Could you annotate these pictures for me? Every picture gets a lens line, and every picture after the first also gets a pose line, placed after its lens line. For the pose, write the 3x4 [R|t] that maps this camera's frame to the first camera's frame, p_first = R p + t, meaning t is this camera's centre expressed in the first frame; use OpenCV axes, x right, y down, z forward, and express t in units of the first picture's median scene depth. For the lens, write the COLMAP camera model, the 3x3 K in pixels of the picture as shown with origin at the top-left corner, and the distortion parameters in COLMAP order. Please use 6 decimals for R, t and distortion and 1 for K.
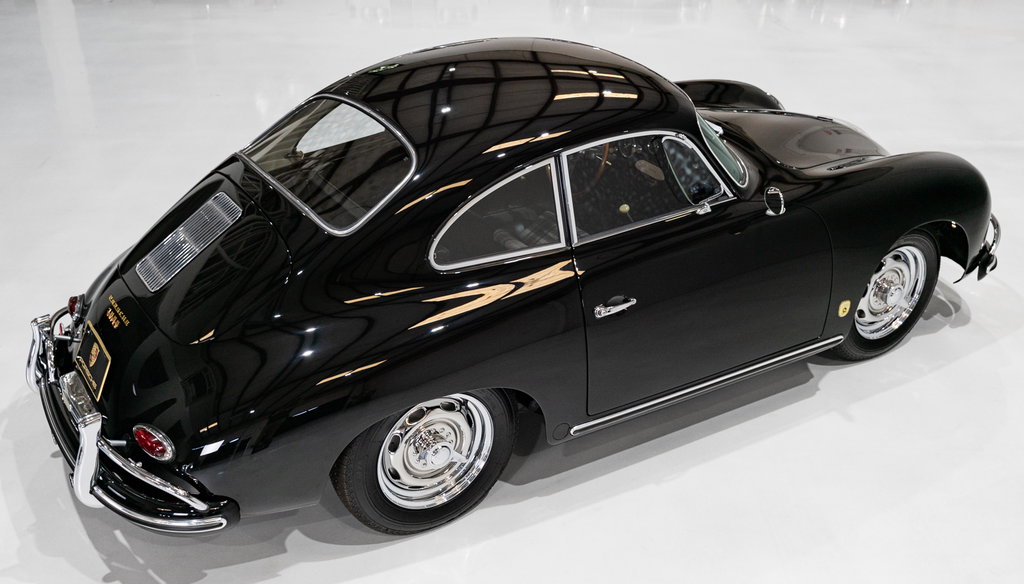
lens RADIAL K [[1062.1, 0, 503.4], [0, 1062.1, 288.0], [0, 0, 1]] dist [0.002816, 0.000000]
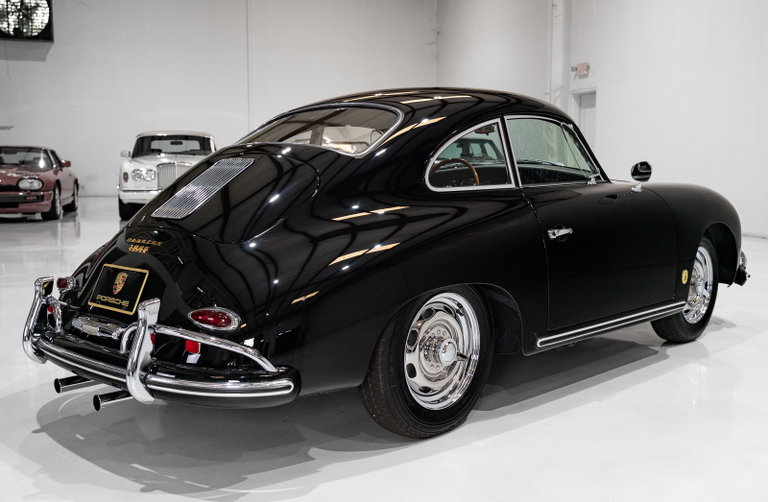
lens RADIAL K [[803.1, 0, 387.7], [0, 803.1, 252.9], [0, 0, 1]] dist [-0.001554, 0.000000]
pose [[0.970262, -0.036618, 0.239273, -0.312618], [0.119115, 0.932753, -0.340270, 0.333178], [-0.210722, 0.358652, 0.909376, 0.207965]]
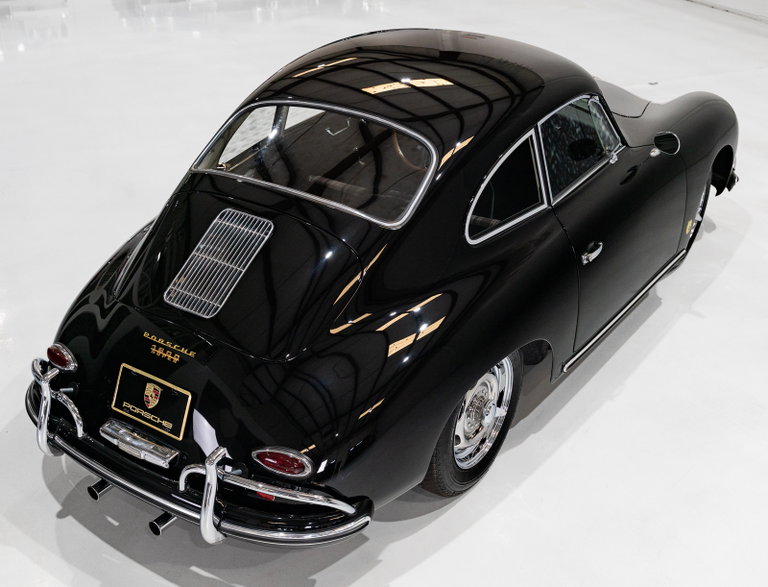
lens RADIAL K [[967.7, 0, 376.1], [0, 967.7, 293.4], [0, 0, 1]] dist [-0.045930, 0.000000]
pose [[0.920387, -0.189769, 0.341869, -0.473014], [0.180428, 0.981803, 0.059240, -0.042103], [-0.346890, 0.007159, 0.937878, 0.109290]]
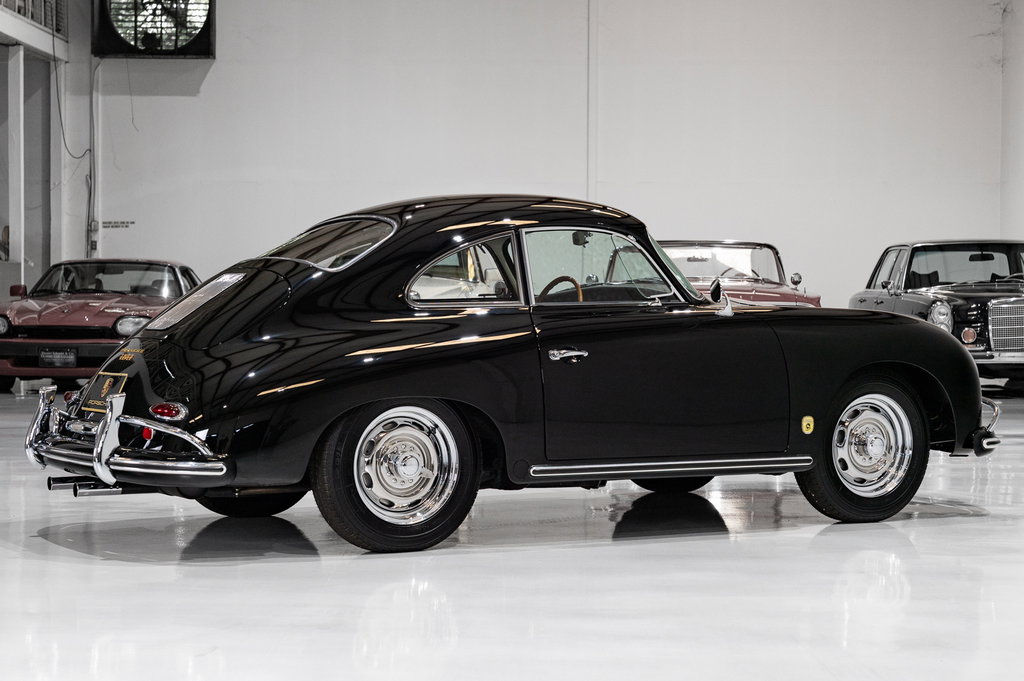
lens RADIAL K [[2056.0, 0, 513.9], [0, 2056.0, 337.3], [0, 0, 1]] dist [0.097012, 0.000000]
pose [[0.999656, -0.004488, -0.025836, 0.104569], [-0.007379, 0.897294, -0.441371, 0.970607], [0.025164, 0.441410, 0.896953, -0.974004]]
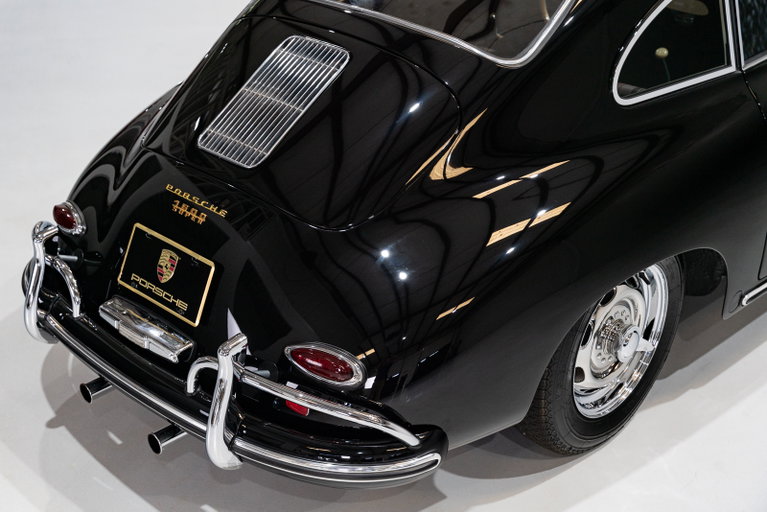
lens RADIAL K [[1141.8, 0, 386.0], [0, 1141.8, 250.7], [0, 0, 1]] dist [-0.022581, 0.000000]
pose [[0.971372, -0.105939, 0.212635, -0.398929], [0.103386, 0.994372, 0.023126, 0.049642], [-0.213888, -0.000480, 0.976858, 0.210880]]
